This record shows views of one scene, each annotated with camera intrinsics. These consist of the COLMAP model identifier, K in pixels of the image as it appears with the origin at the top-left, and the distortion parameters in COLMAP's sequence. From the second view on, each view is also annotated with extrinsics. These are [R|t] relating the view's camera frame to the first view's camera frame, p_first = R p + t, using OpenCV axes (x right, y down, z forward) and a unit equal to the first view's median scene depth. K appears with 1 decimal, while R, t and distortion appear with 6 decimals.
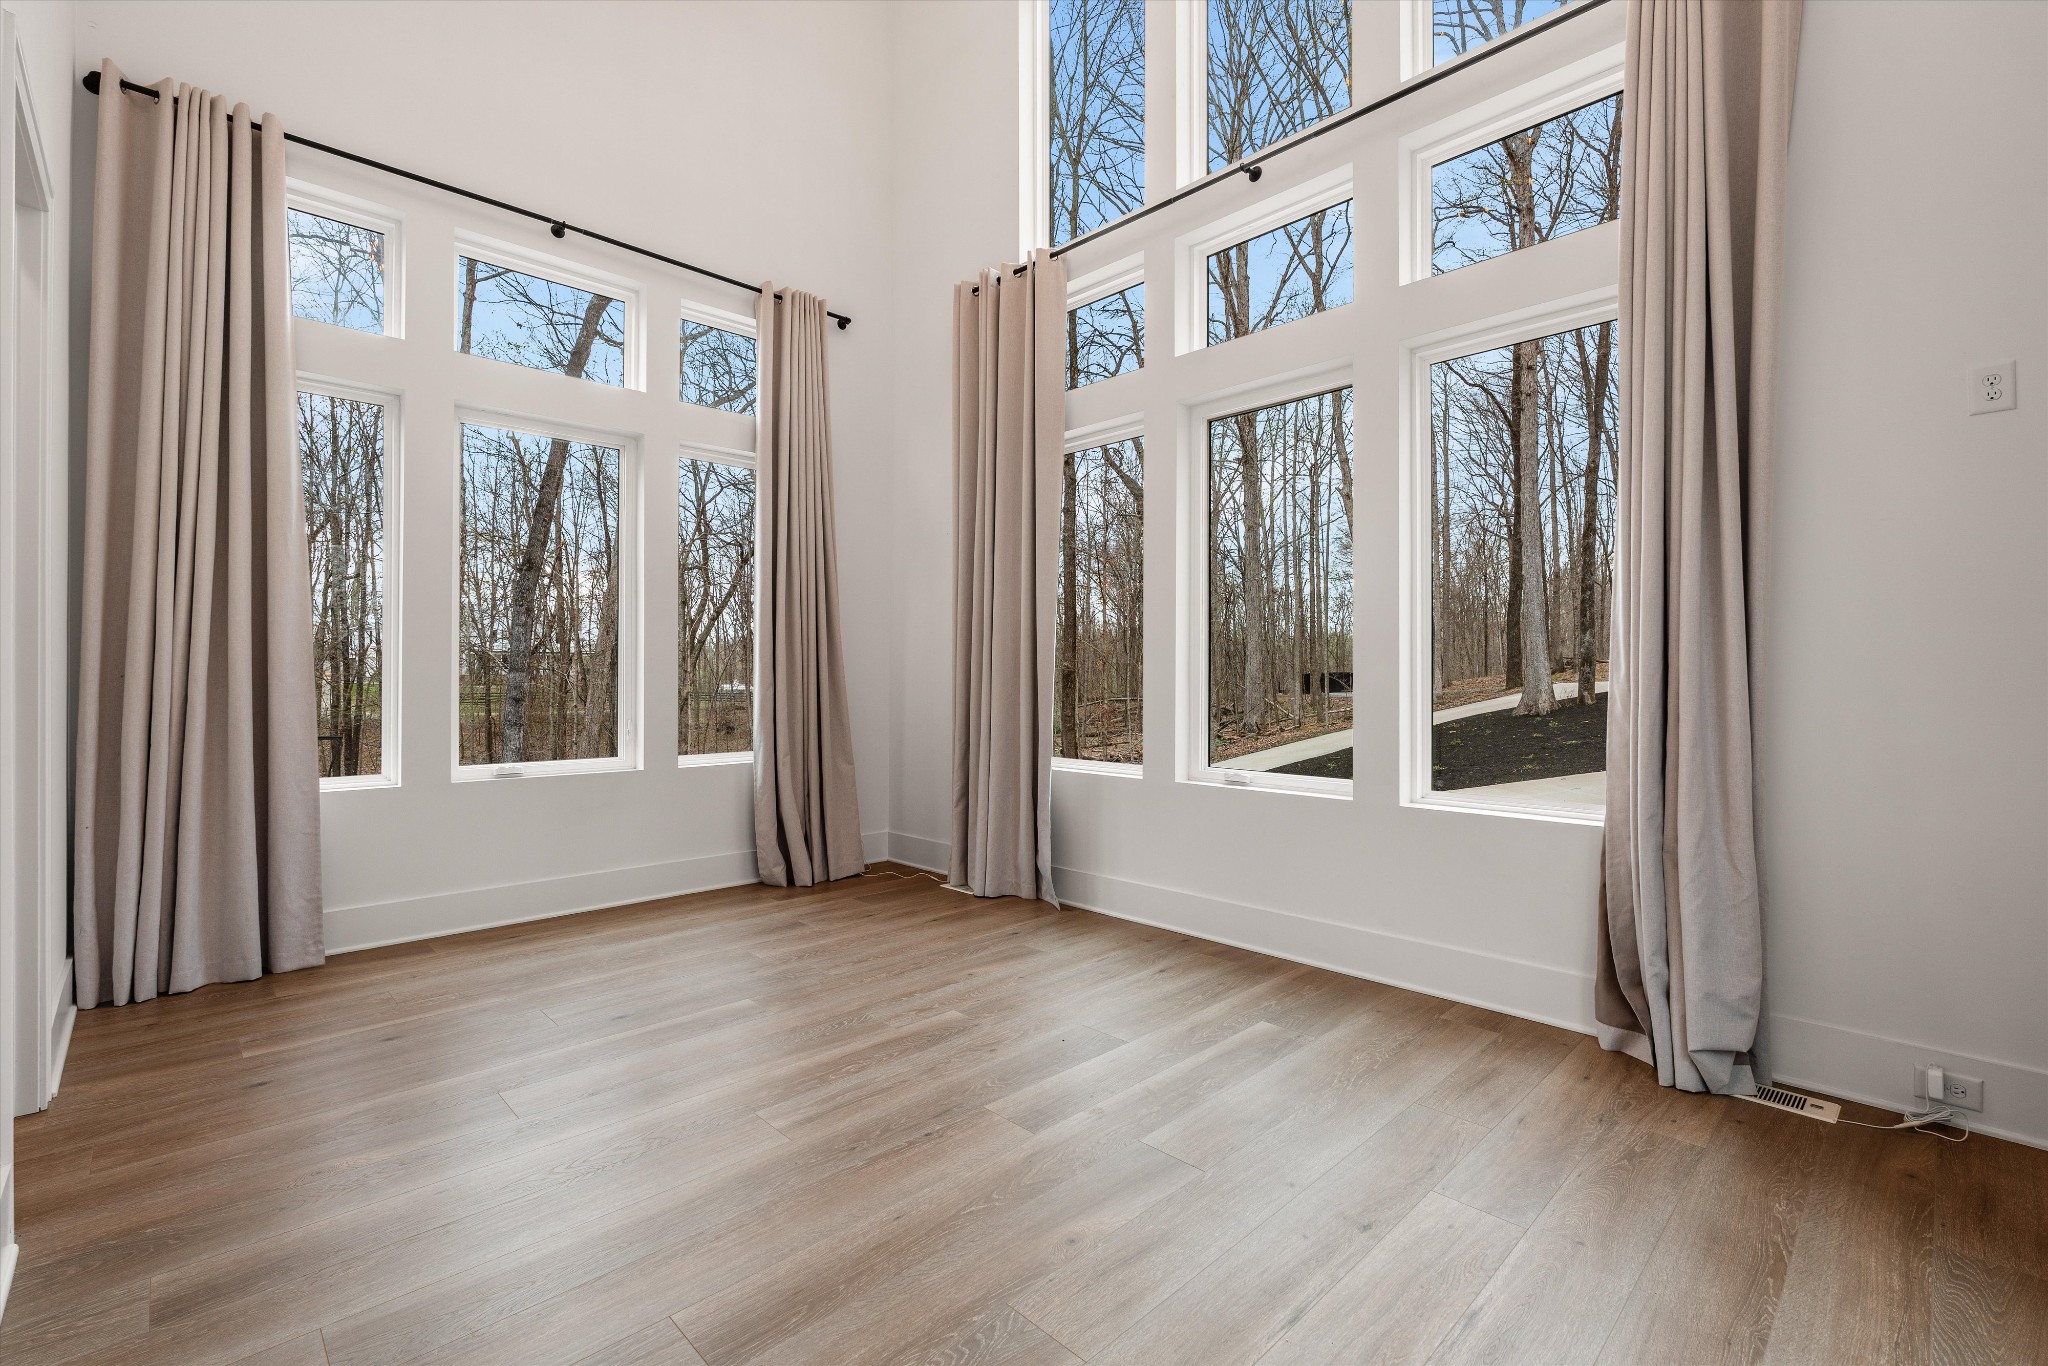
lens RADIAL K [[882.9, 0, 1029.5], [0, 882.9, 673.5], [0, 0, 1]] dist [0.000154, 0.000779]
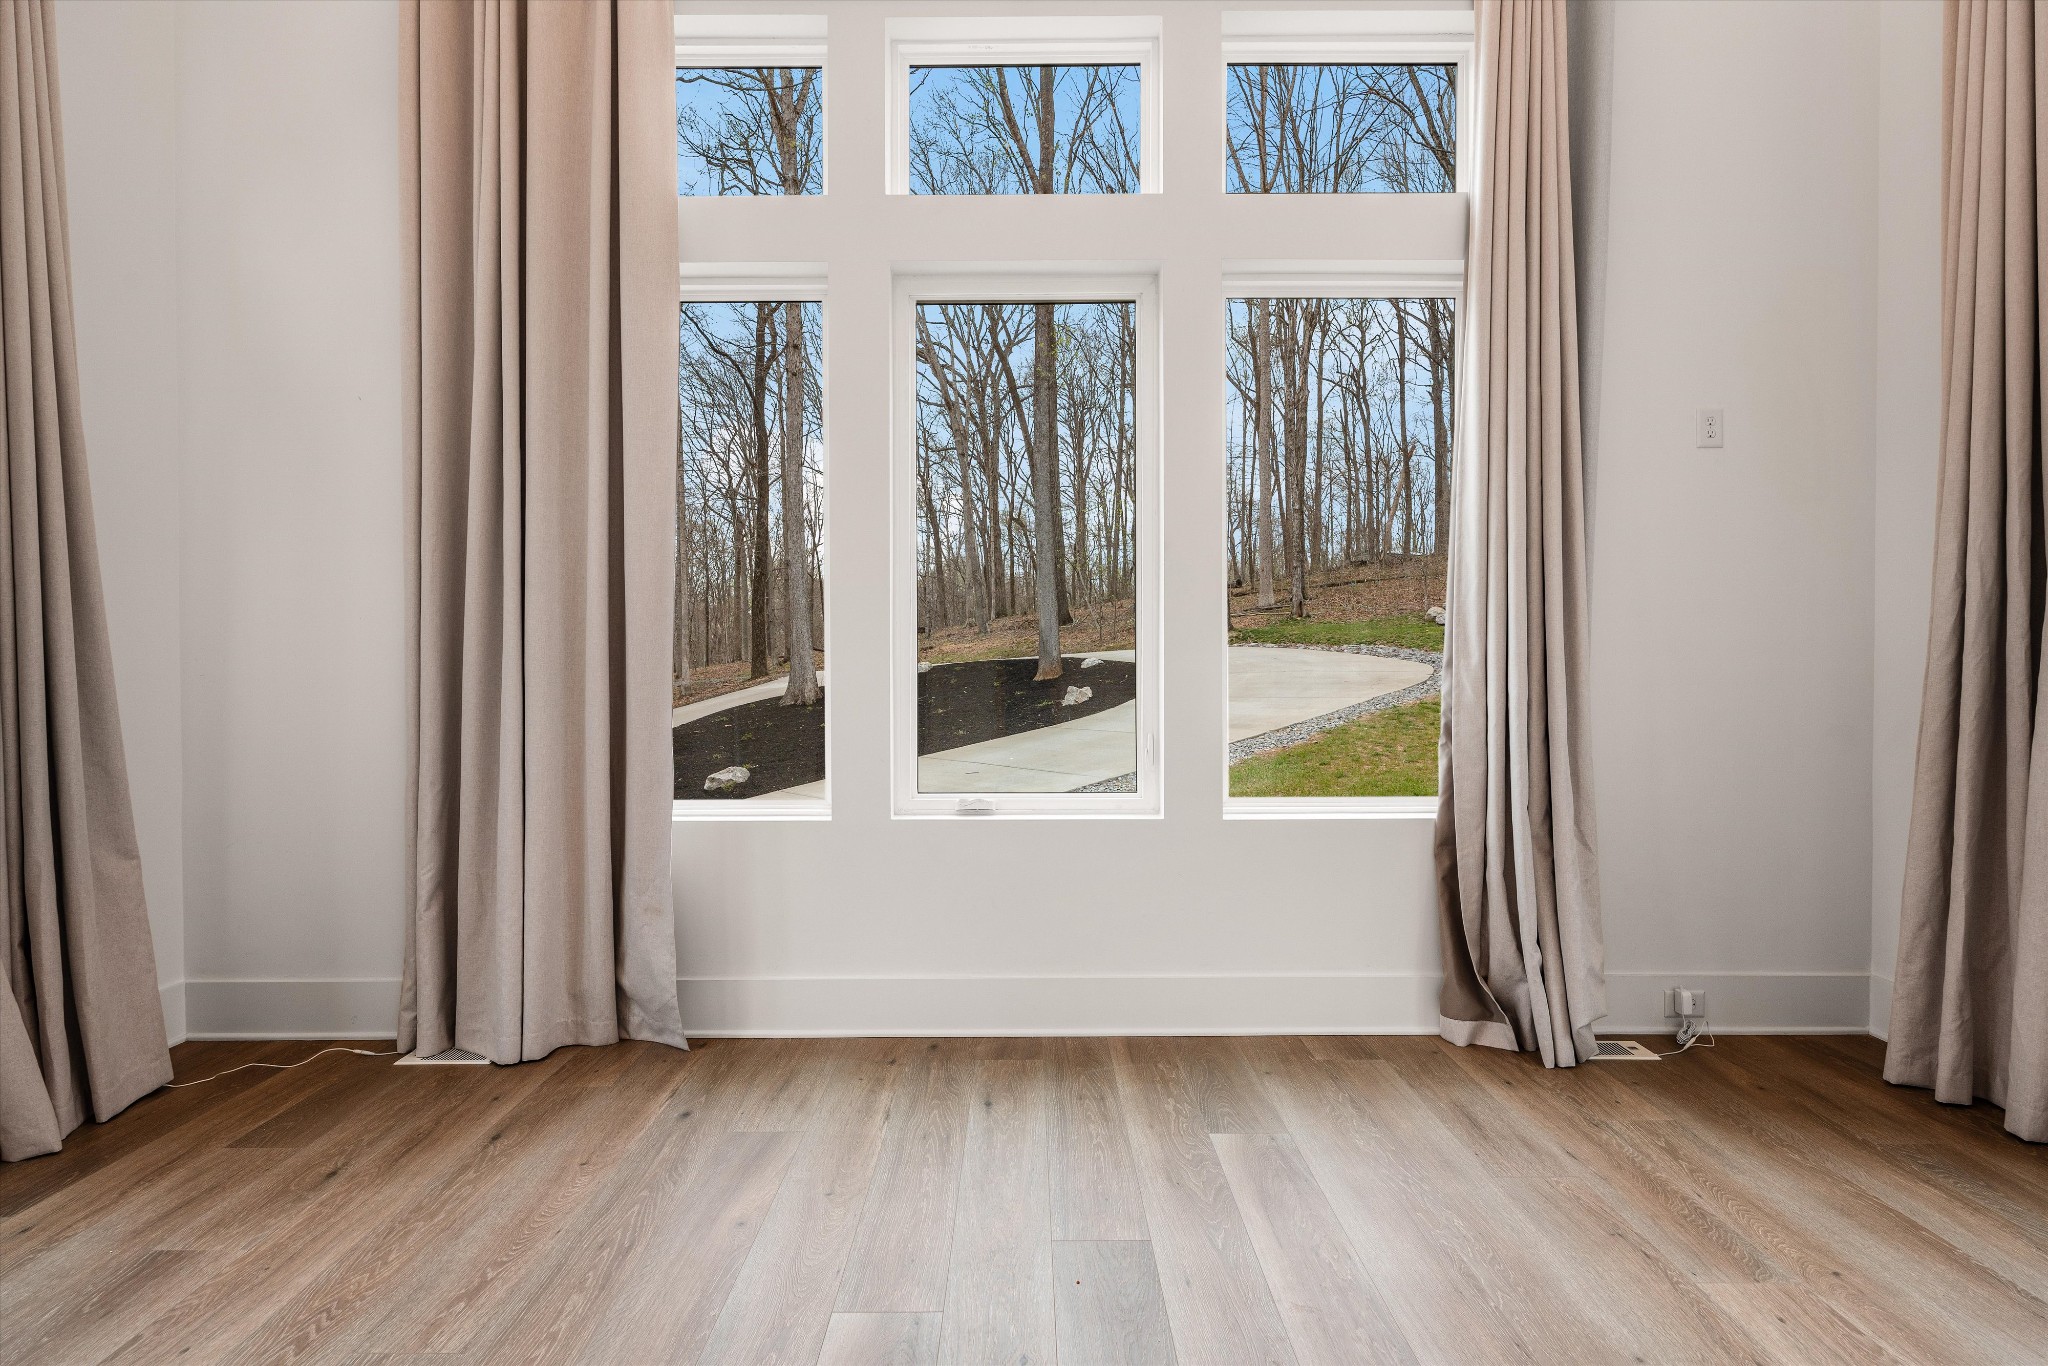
lens RADIAL K [[995.6, 0, 1012.7], [0, 995.6, 679.6], [0, 0, 1]] dist [-0.002991, 0.000484]
pose [[0.703329, -0.012774, 0.710750, -0.357824], [0.000785, 0.999852, 0.017194, 0.000858], [-0.710864, -0.011535, 0.703235, 0.442378]]
